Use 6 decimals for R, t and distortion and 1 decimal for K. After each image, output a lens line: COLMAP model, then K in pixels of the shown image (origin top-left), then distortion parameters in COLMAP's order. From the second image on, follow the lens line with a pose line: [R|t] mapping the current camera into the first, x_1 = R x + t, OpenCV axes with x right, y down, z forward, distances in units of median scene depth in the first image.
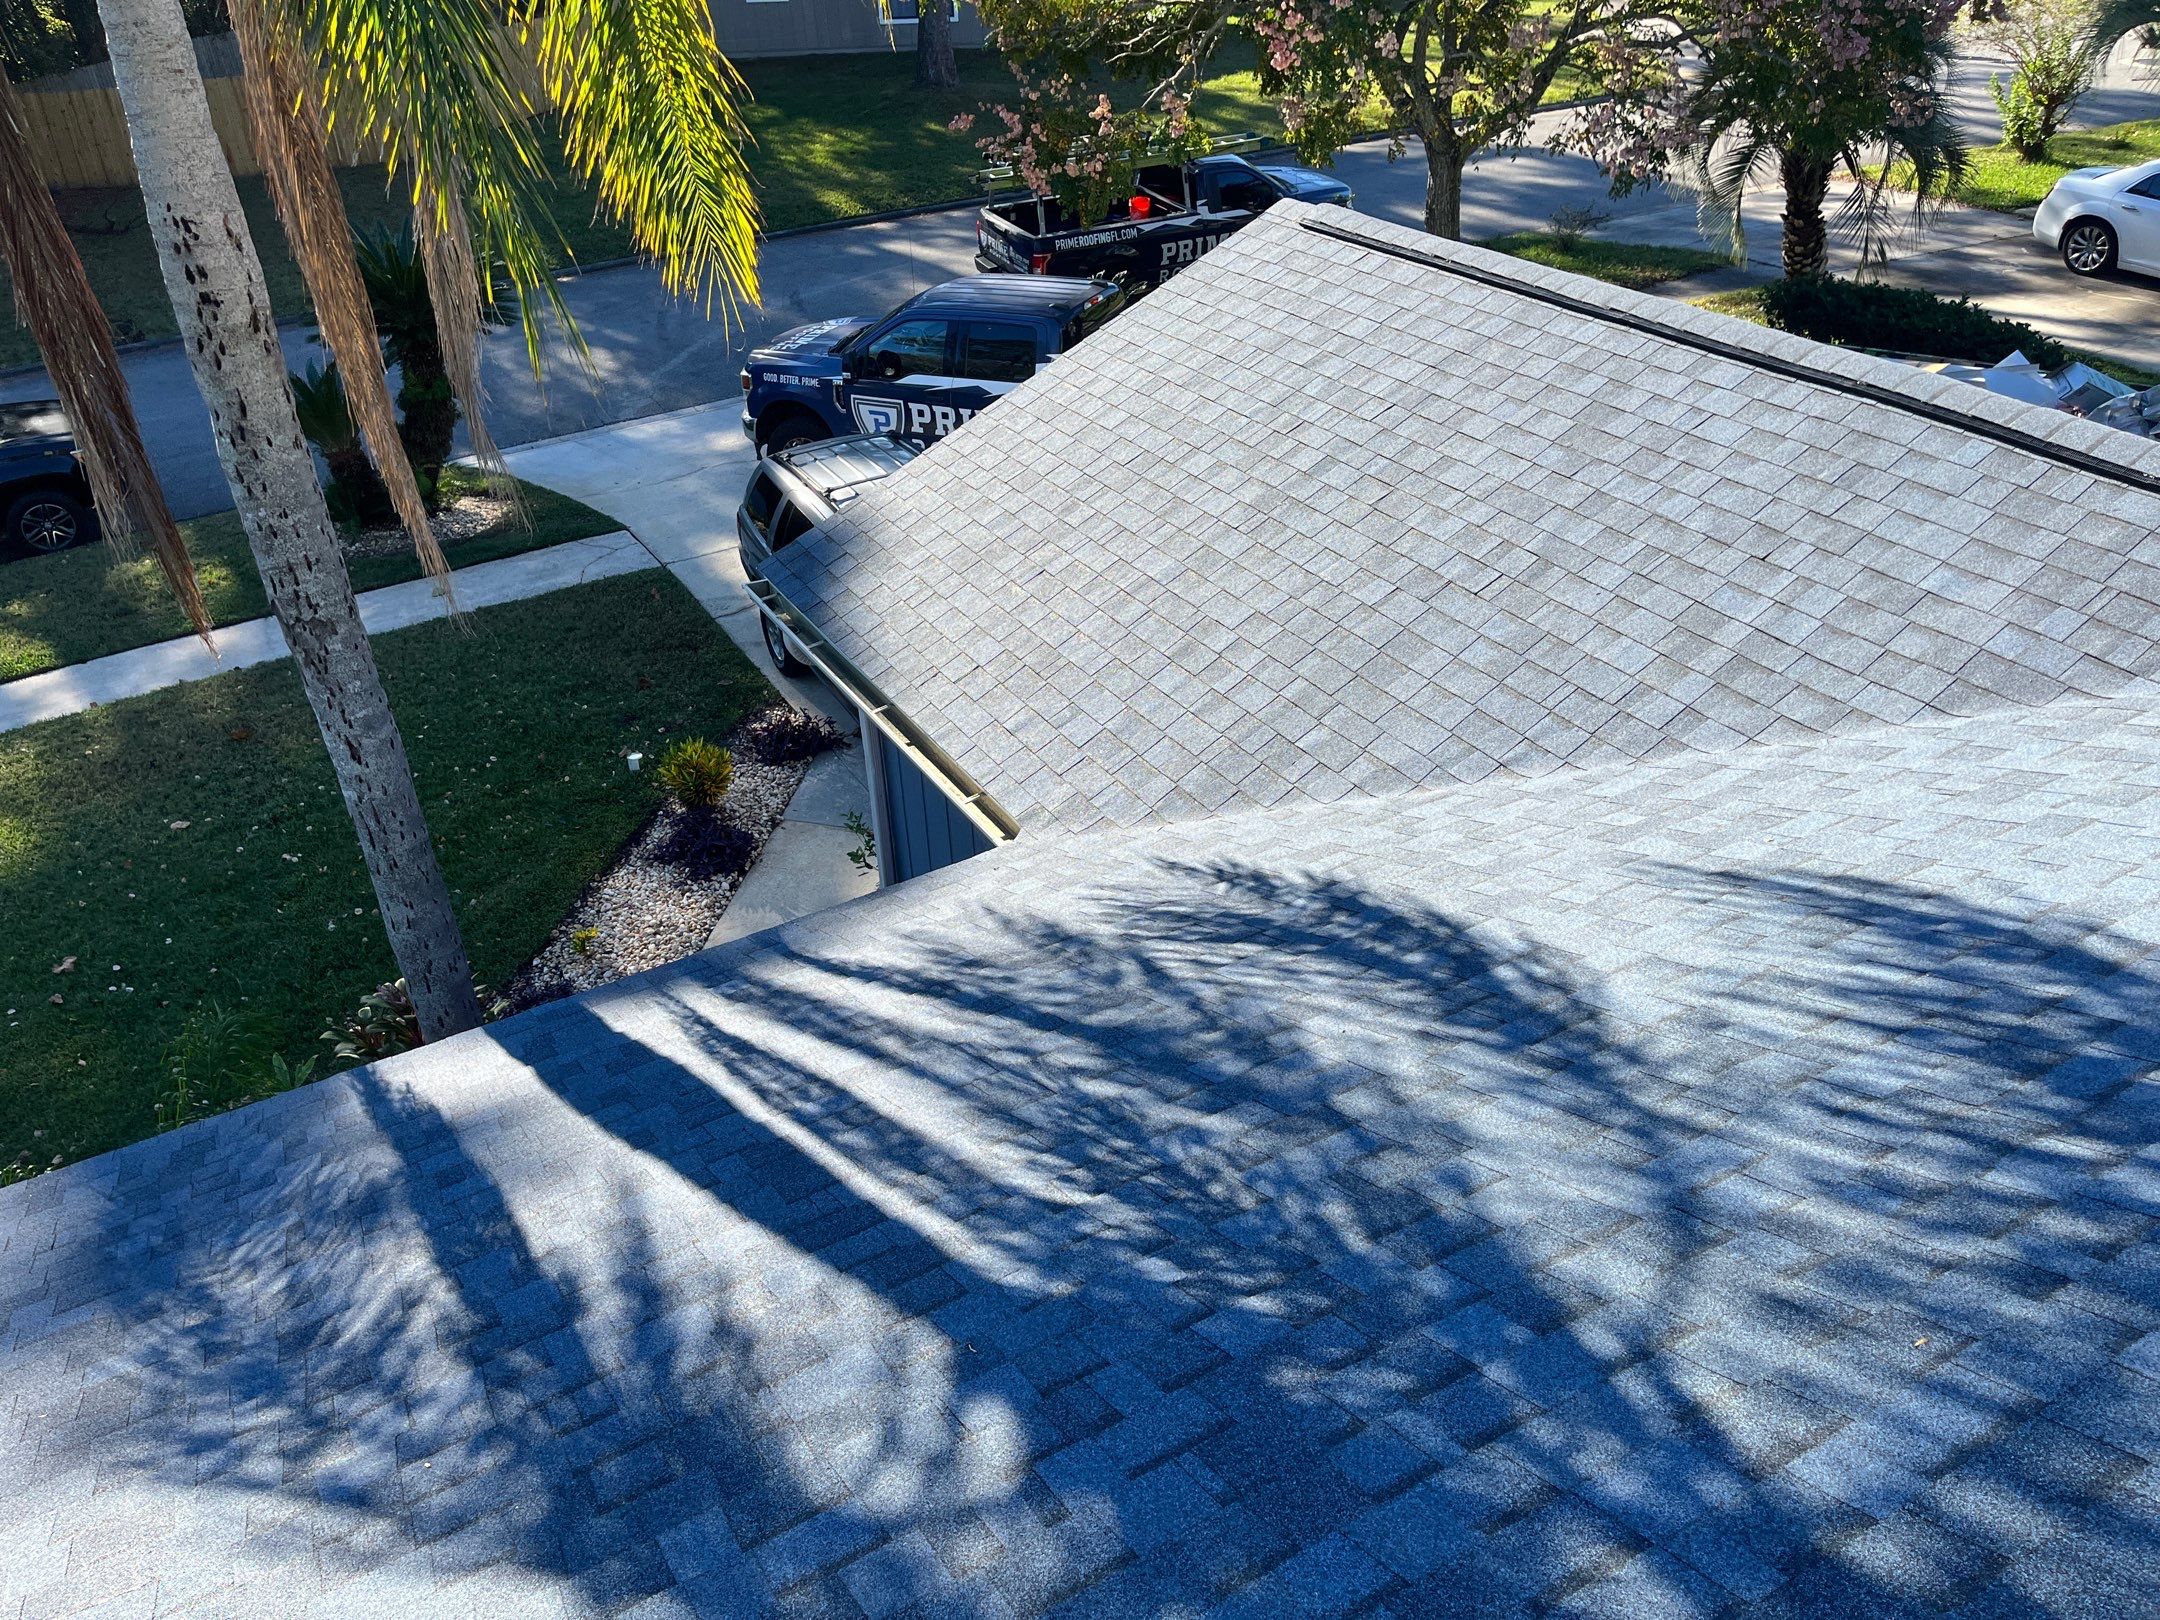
lens RADIAL K [[1646.9, 0, 1080.0], [0, 1646.9, 810.0], [0, 0, 1]] dist [0.094763, -0.111559]
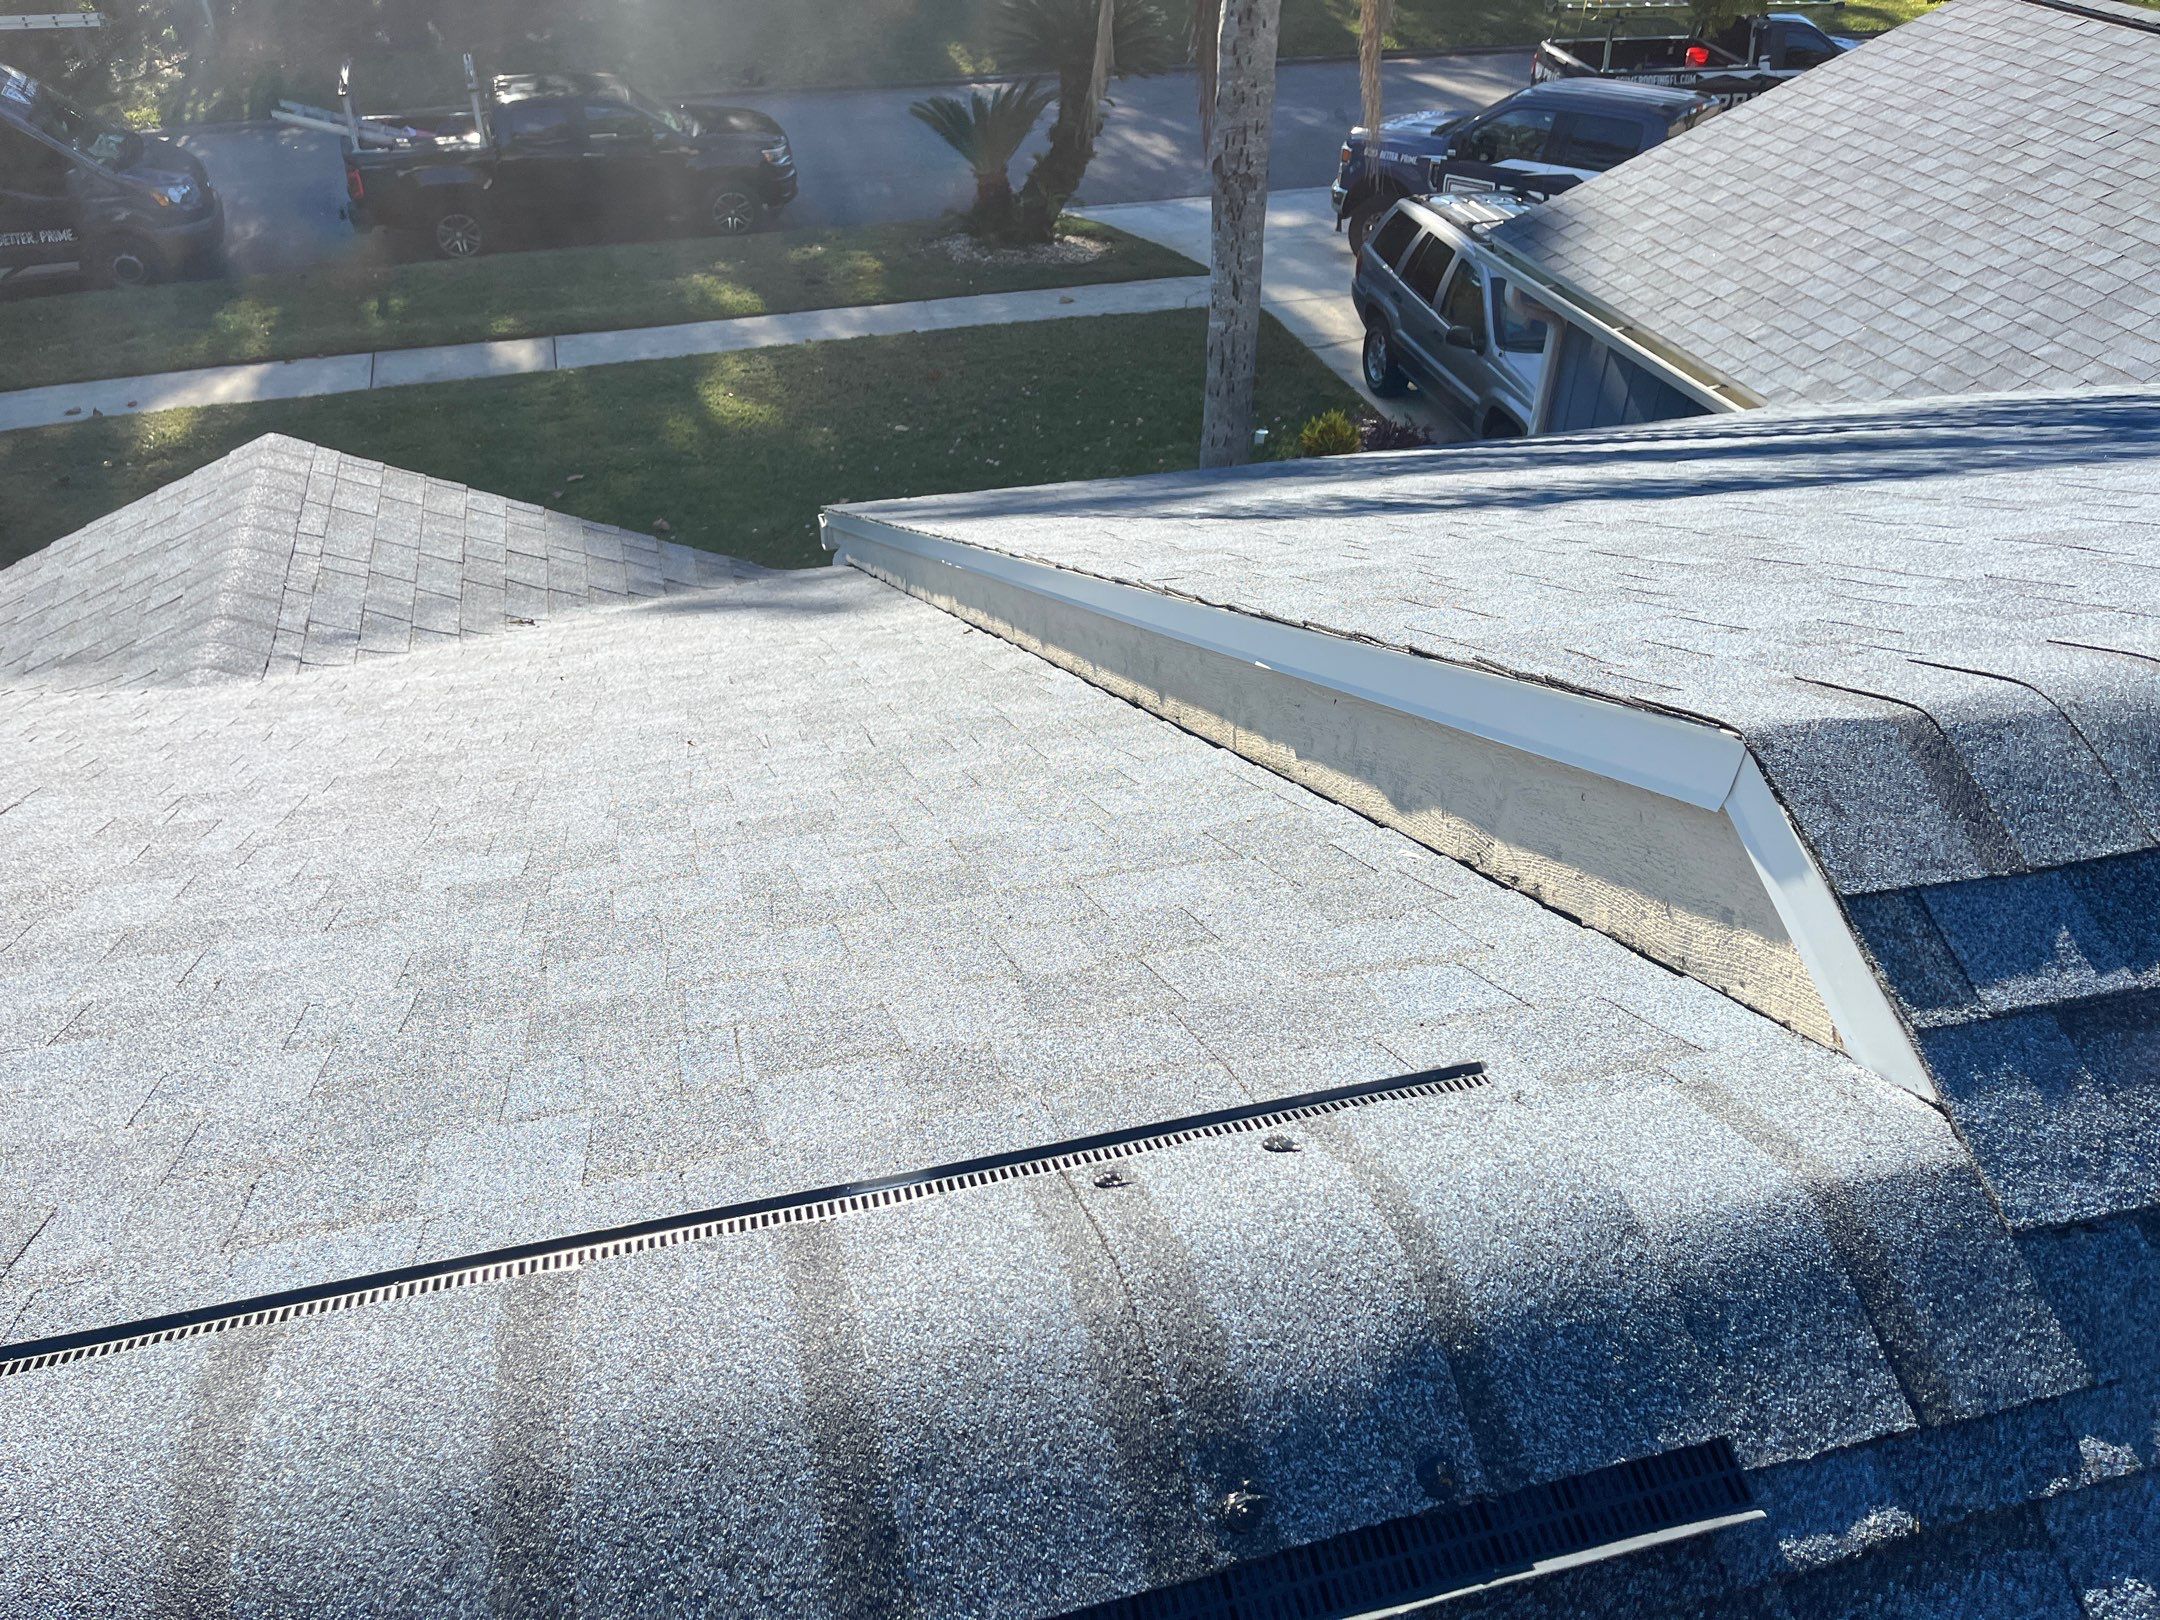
lens RADIAL K [[1687.5, 0, 1080.0], [0, 1687.5, 810.0], [0, 0, 1]] dist [0.093352, -0.128897]
pose [[0.970701, 0.183851, -0.154723, -0.237826], [-0.176991, 0.982553, 0.057126, 0.277499], [0.162526, -0.028067, 0.986305, -0.317306]]
